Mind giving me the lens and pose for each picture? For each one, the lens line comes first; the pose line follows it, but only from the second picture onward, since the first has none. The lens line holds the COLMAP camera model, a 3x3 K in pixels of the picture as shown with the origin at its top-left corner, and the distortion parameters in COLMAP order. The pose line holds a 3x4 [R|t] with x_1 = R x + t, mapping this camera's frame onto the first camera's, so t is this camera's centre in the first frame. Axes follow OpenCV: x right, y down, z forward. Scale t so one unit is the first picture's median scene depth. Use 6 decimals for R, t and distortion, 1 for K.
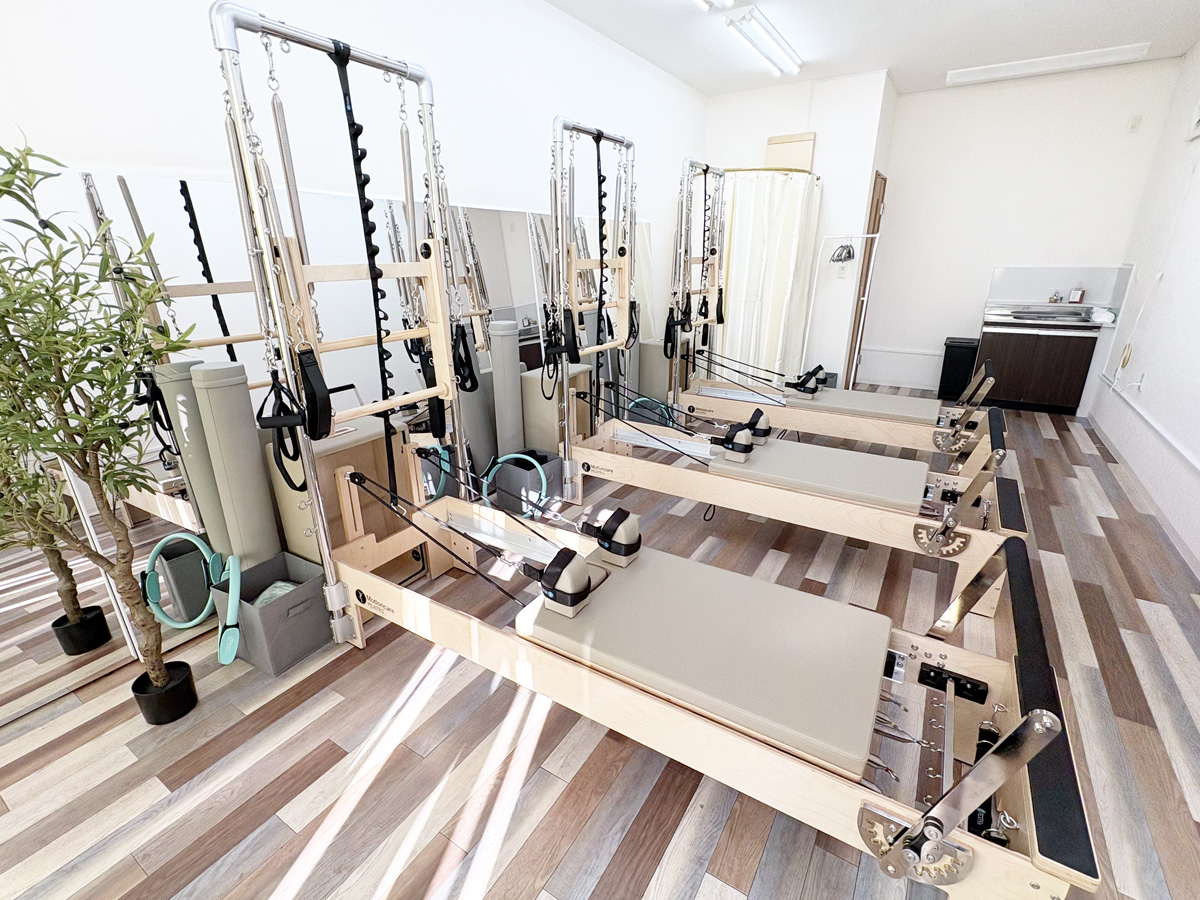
lens RADIAL K [[554.3, 0, 602.4], [0, 554.3, 451.9], [0, 0, 1]] dist [-0.001031, -0.000029]
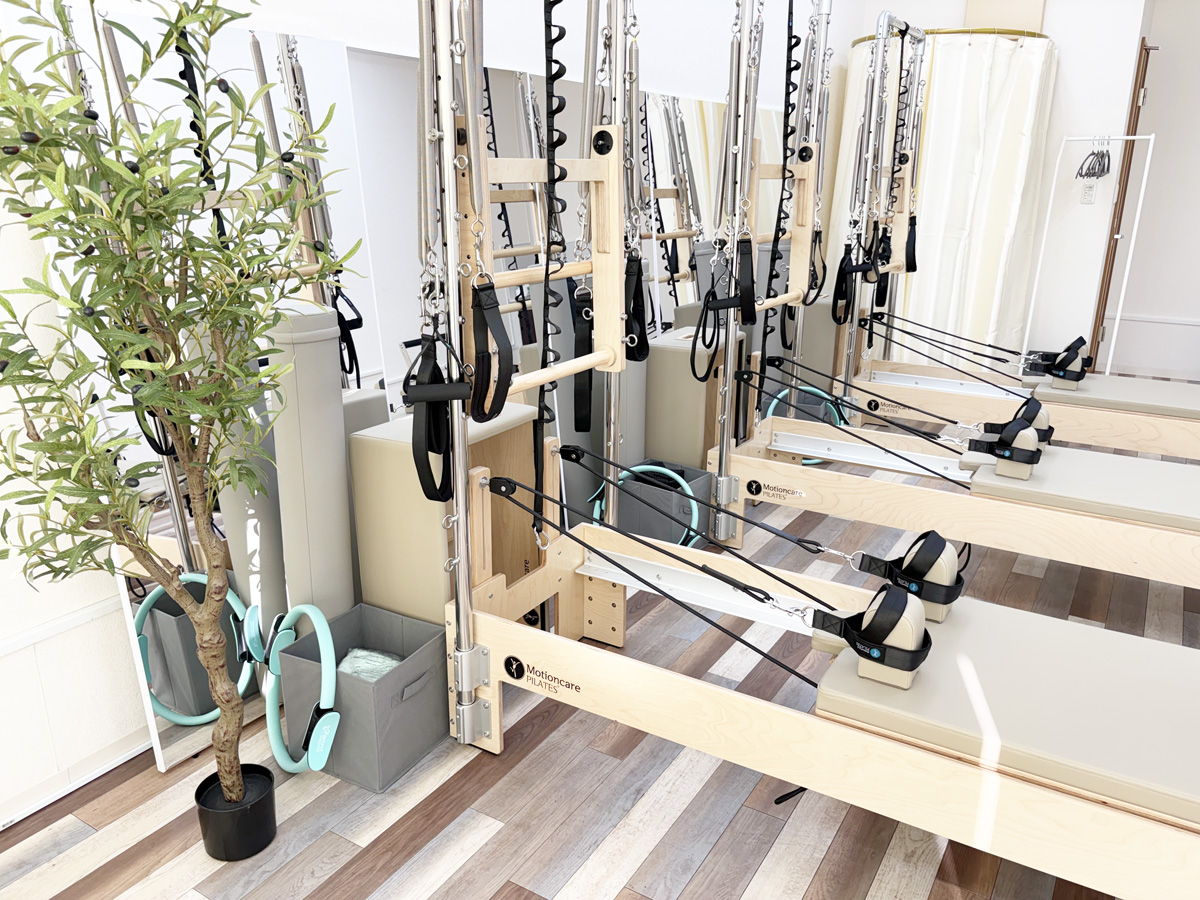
lens RADIAL K [[913.7, 0, 596.6], [0, 913.7, 458.7], [0, 0, 1]] dist [0.016321, -0.005960]
pose [[0.999880, 0.012442, 0.009220, -0.222243], [-0.012112, 0.999313, -0.035037, 0.033045], [-0.009649, 0.034921, 0.999343, -0.049008]]
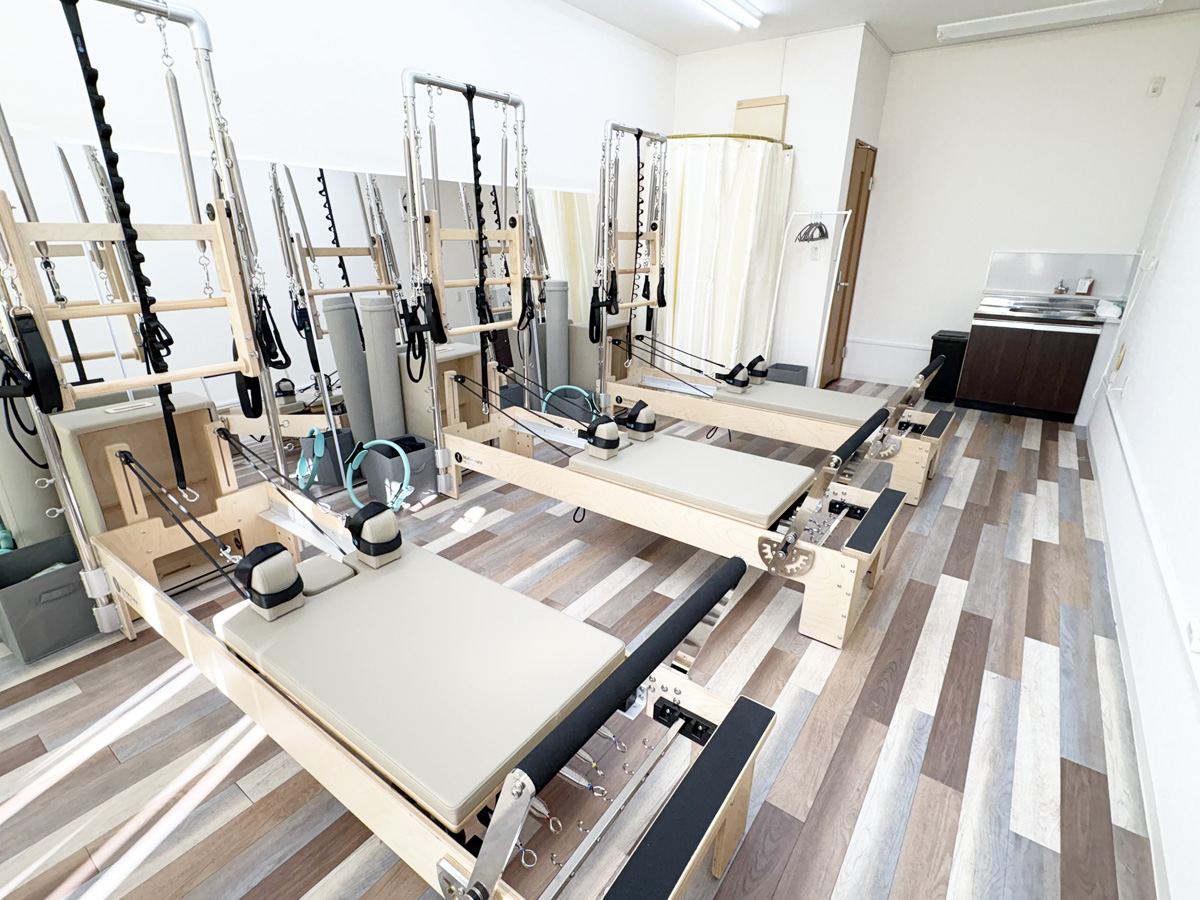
lens RADIAL K [[588.4, 0, 604.3], [0, 588.4, 453.5], [0, 0, 1]] dist [-0.000897, 0.000185]
pose [[0.997314, 0.042187, -0.059874, 0.271985], [-0.041266, 0.999011, 0.016537, -0.005225], [0.060512, -0.014022, 0.998069, 0.043422]]
